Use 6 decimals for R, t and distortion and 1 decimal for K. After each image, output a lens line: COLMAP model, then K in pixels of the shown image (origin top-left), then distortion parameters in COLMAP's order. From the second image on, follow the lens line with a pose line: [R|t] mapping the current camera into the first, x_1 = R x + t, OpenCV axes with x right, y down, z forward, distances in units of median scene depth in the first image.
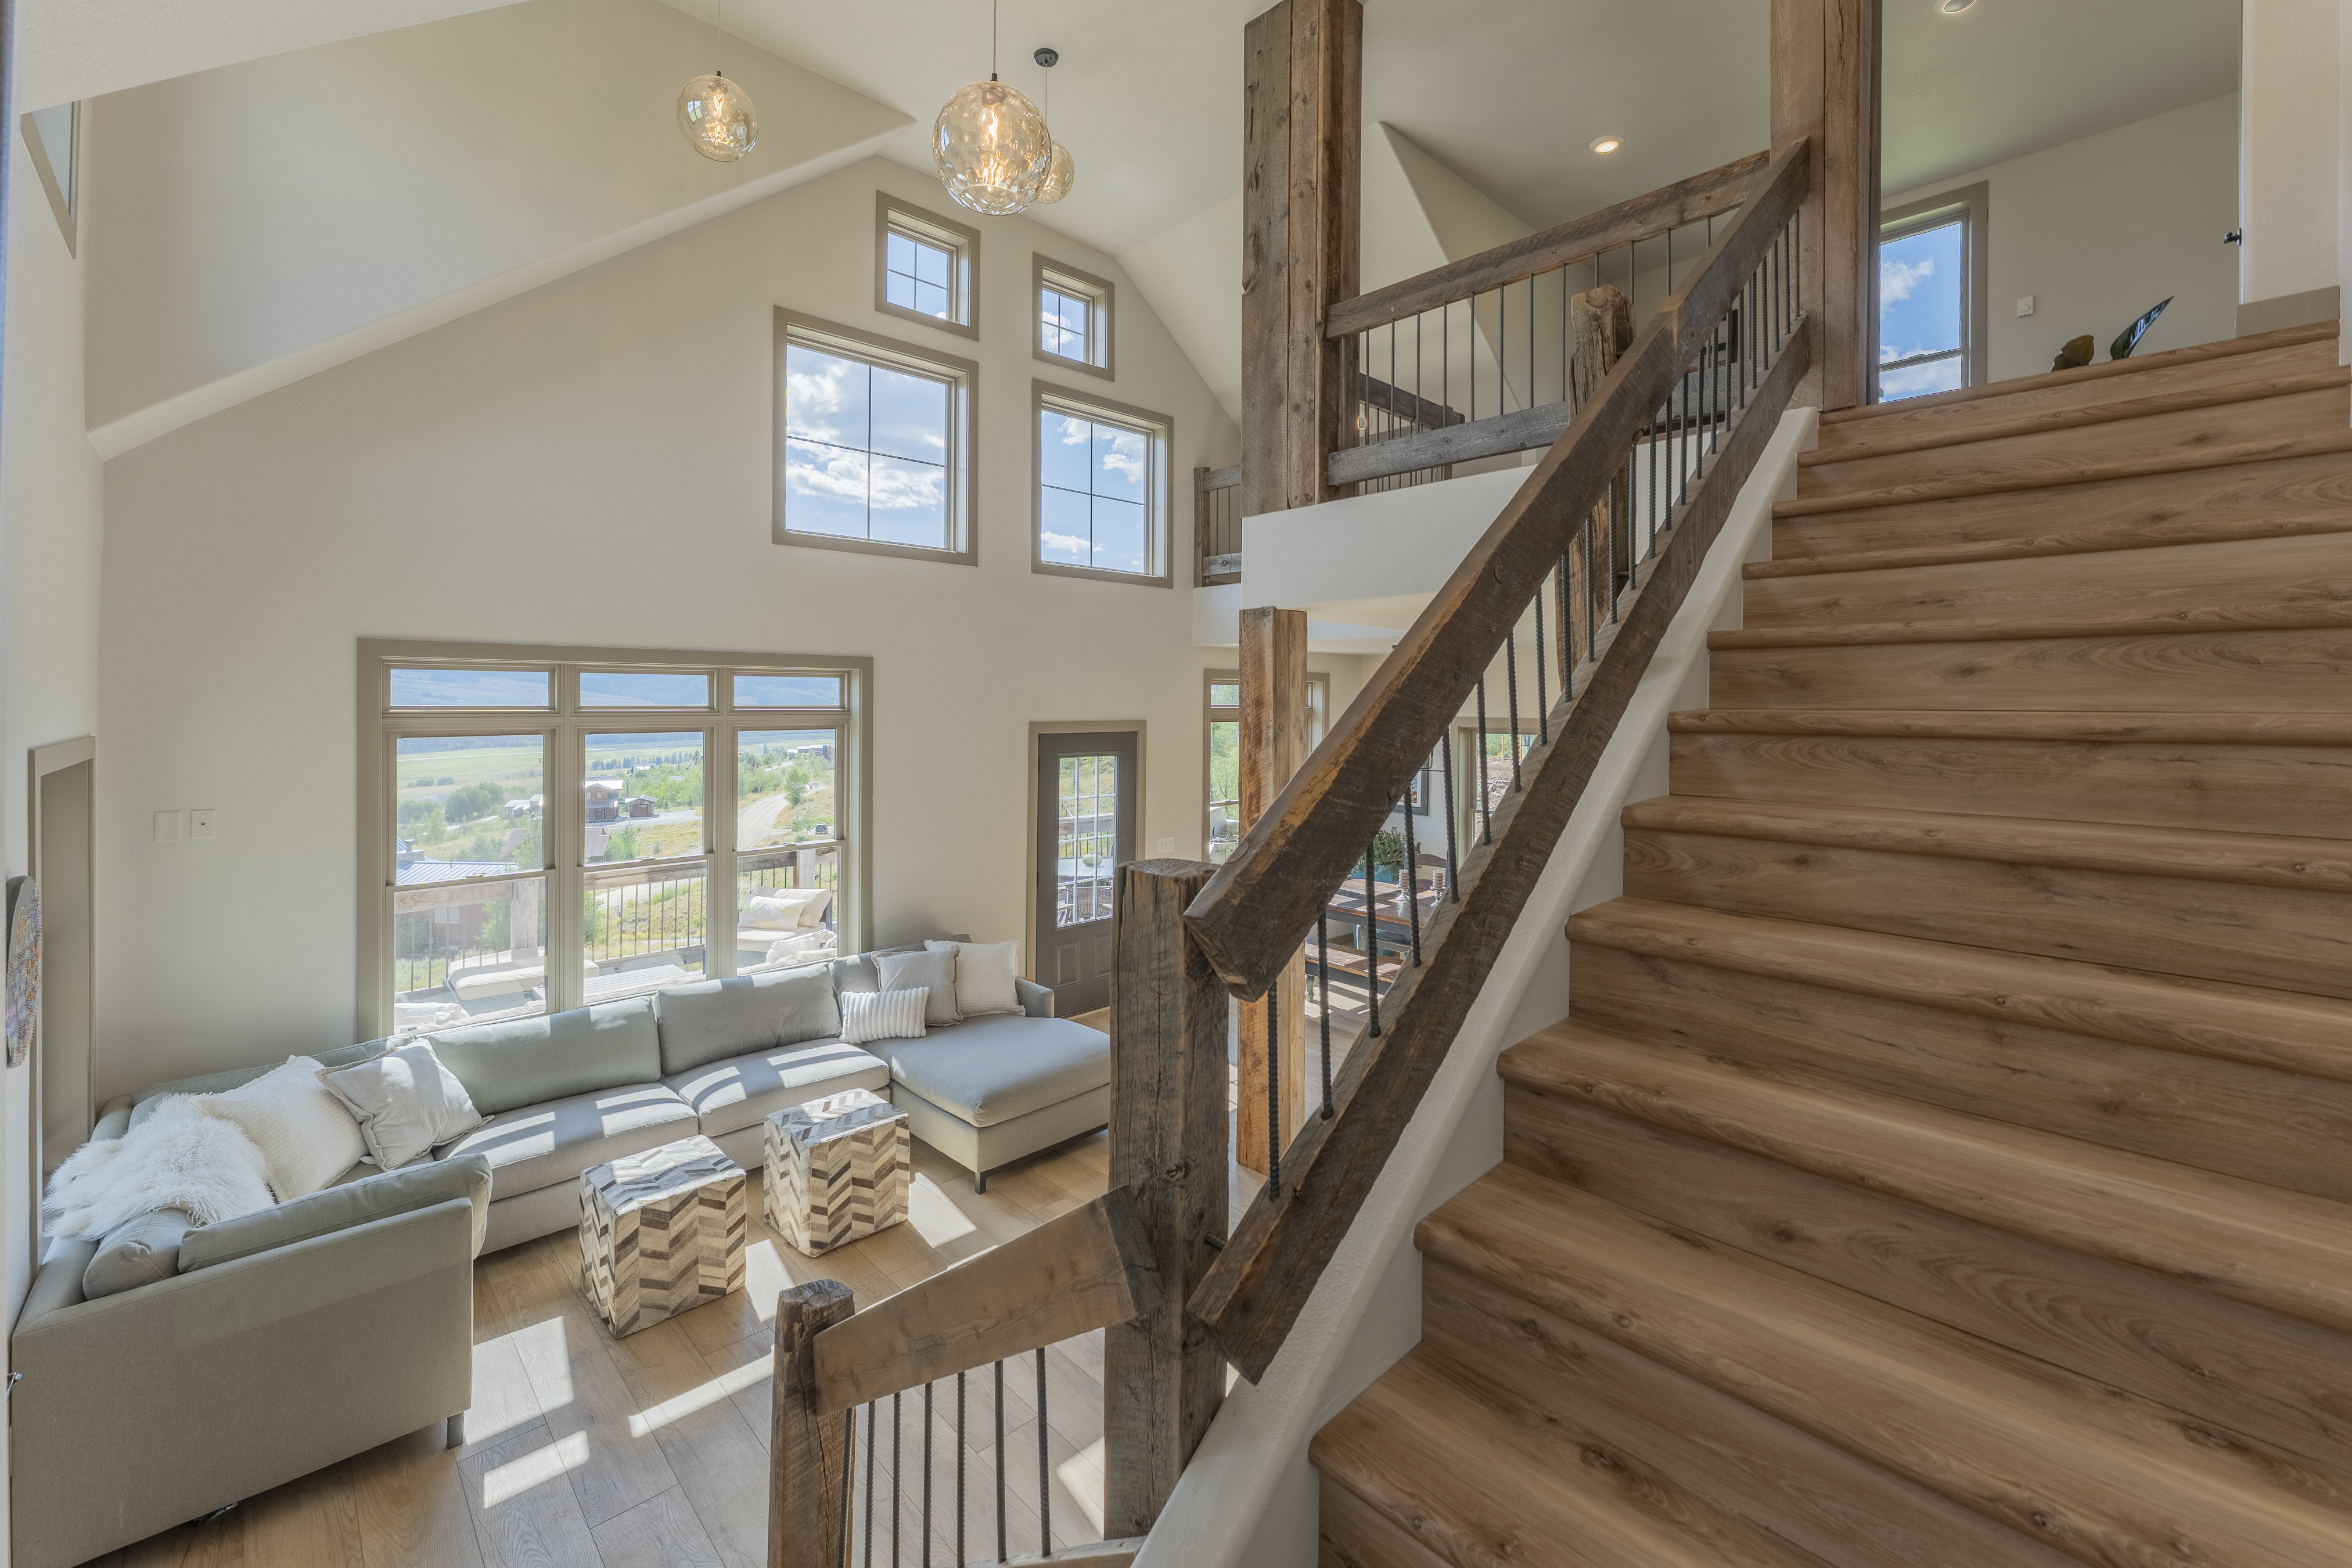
lens RADIAL K [[986.7, 0, 1171.6], [0, 986.7, 707.2], [0, 0, 1]] dist [0.013676, -0.000568]
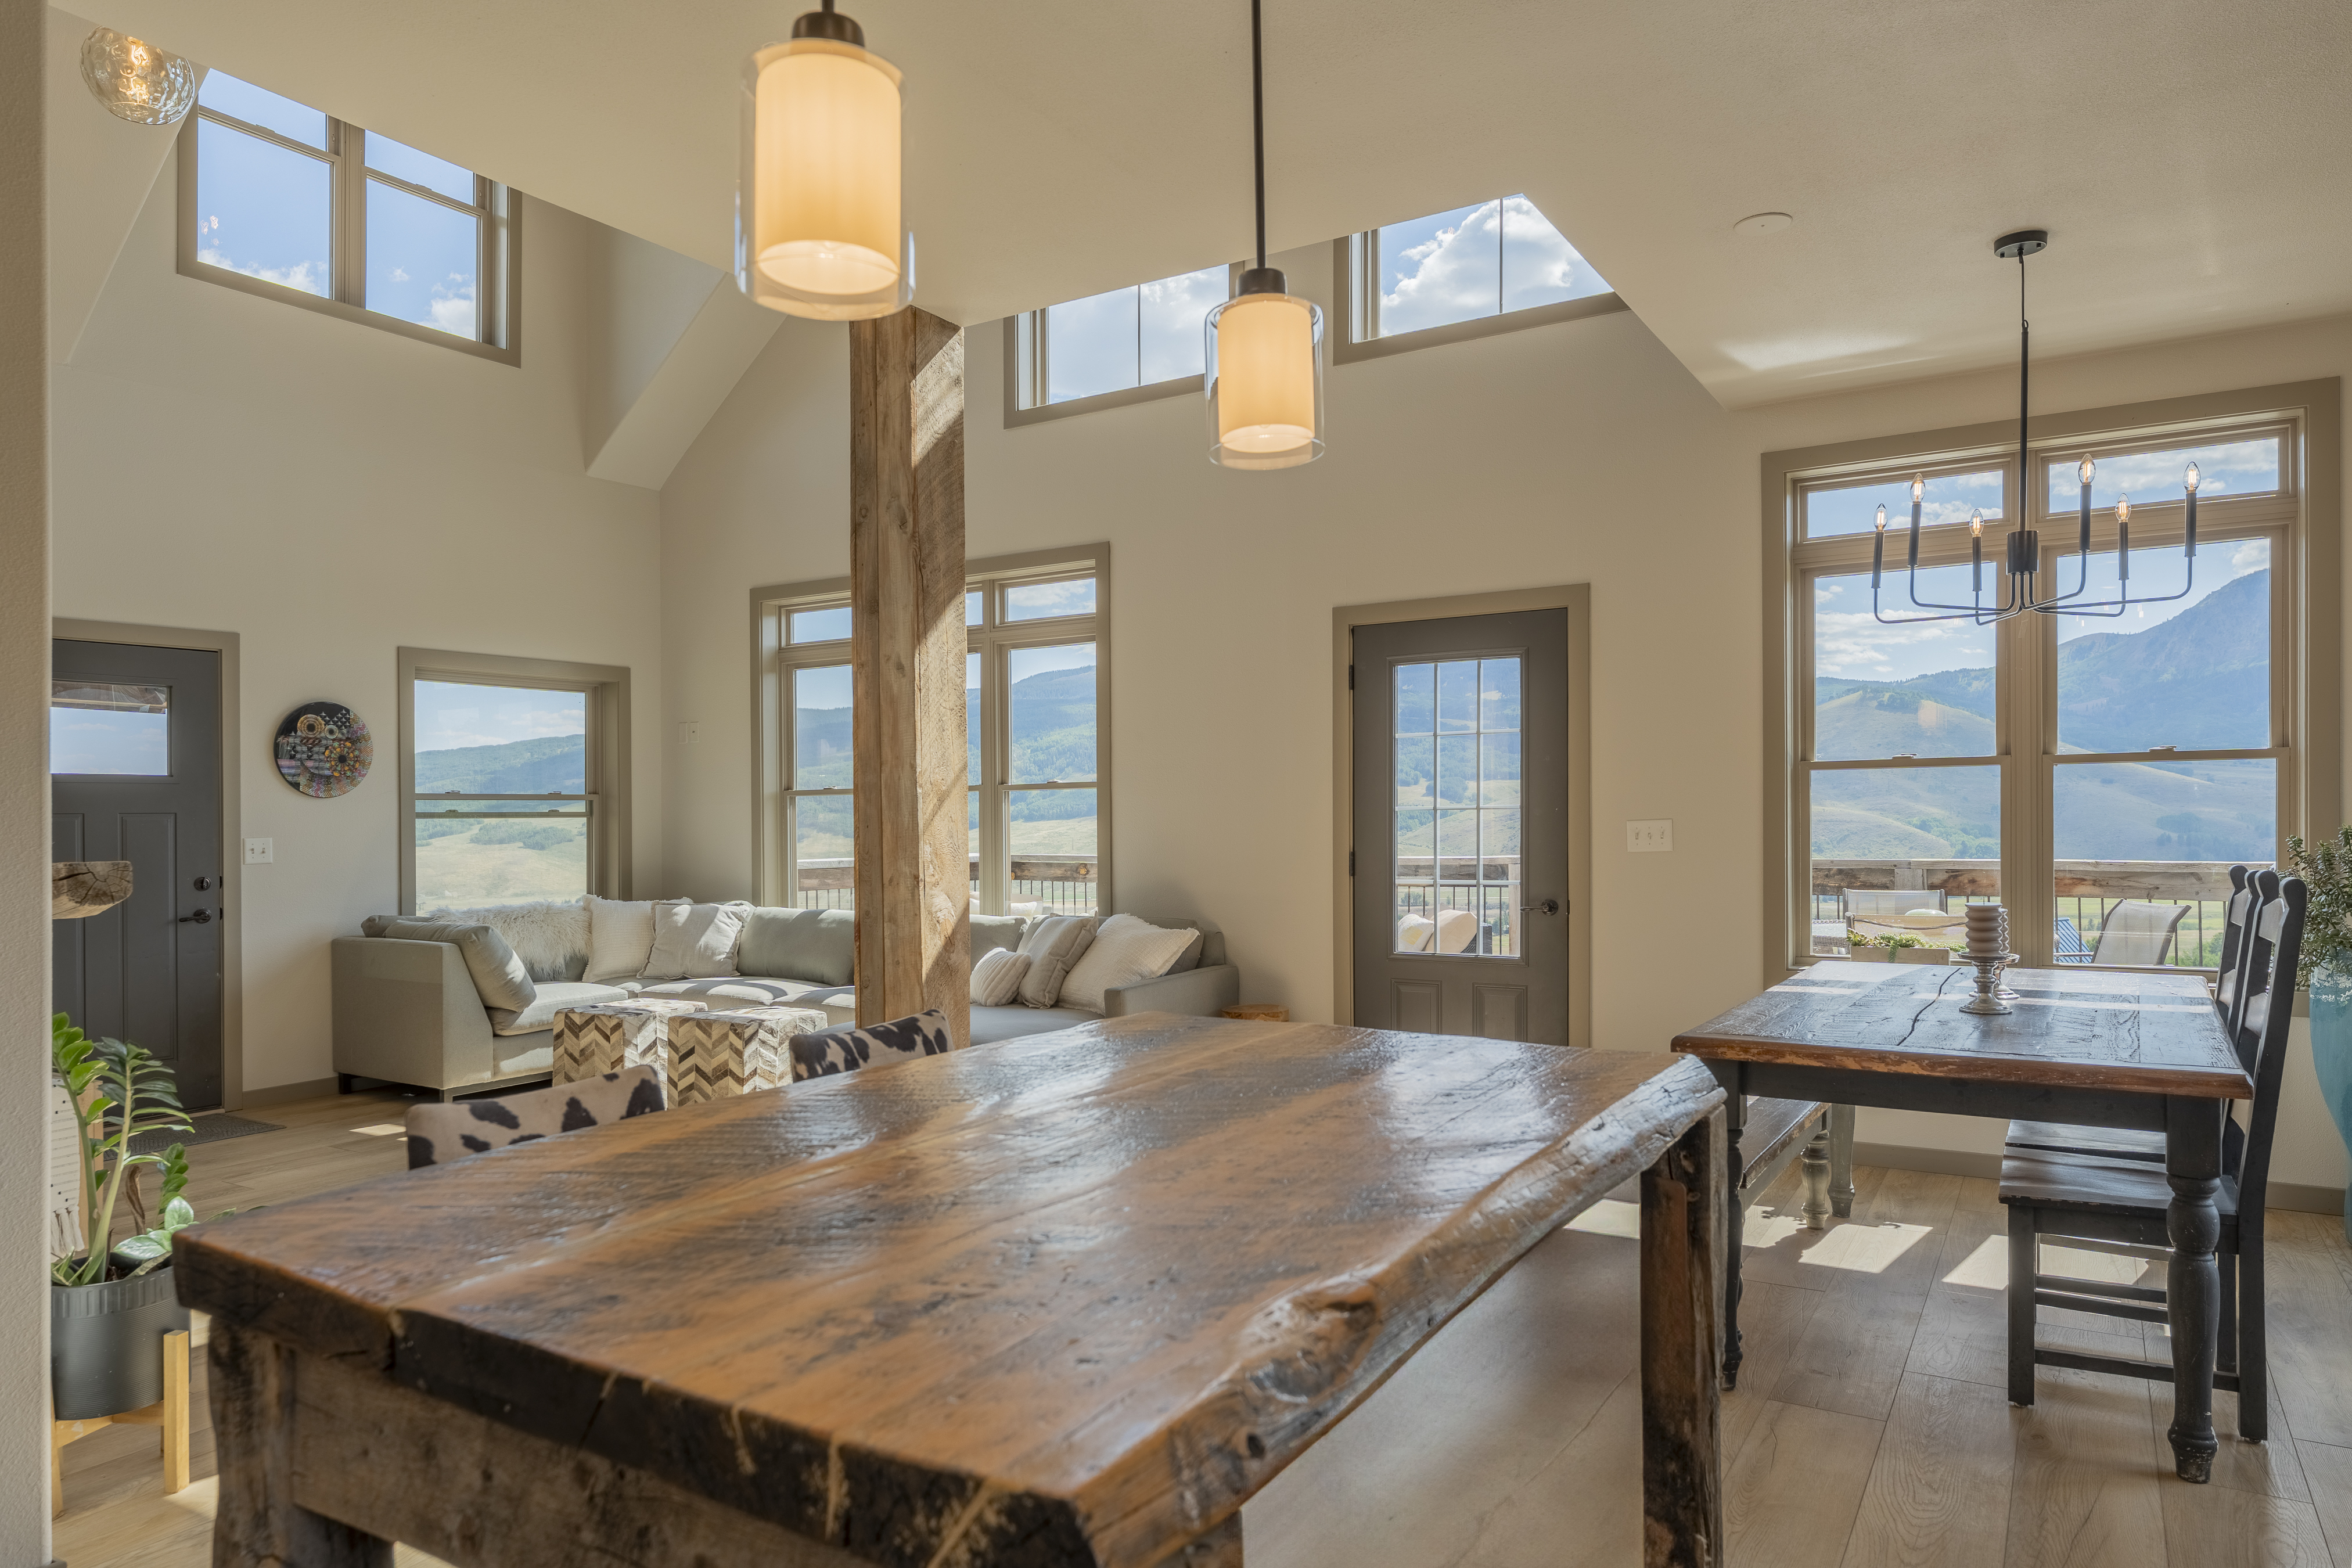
lens RADIAL K [[1433.0, 0, 1181.4], [0, 1433.0, 841.7], [0, 0, 1]] dist [-0.002001, 0.008153]
pose [[0.289920, 0.006814, -0.957027, 1.111619], [0.003242, 0.999962, 0.008101, 0.248677], [0.957045, -0.005451, 0.289887, 1.035436]]
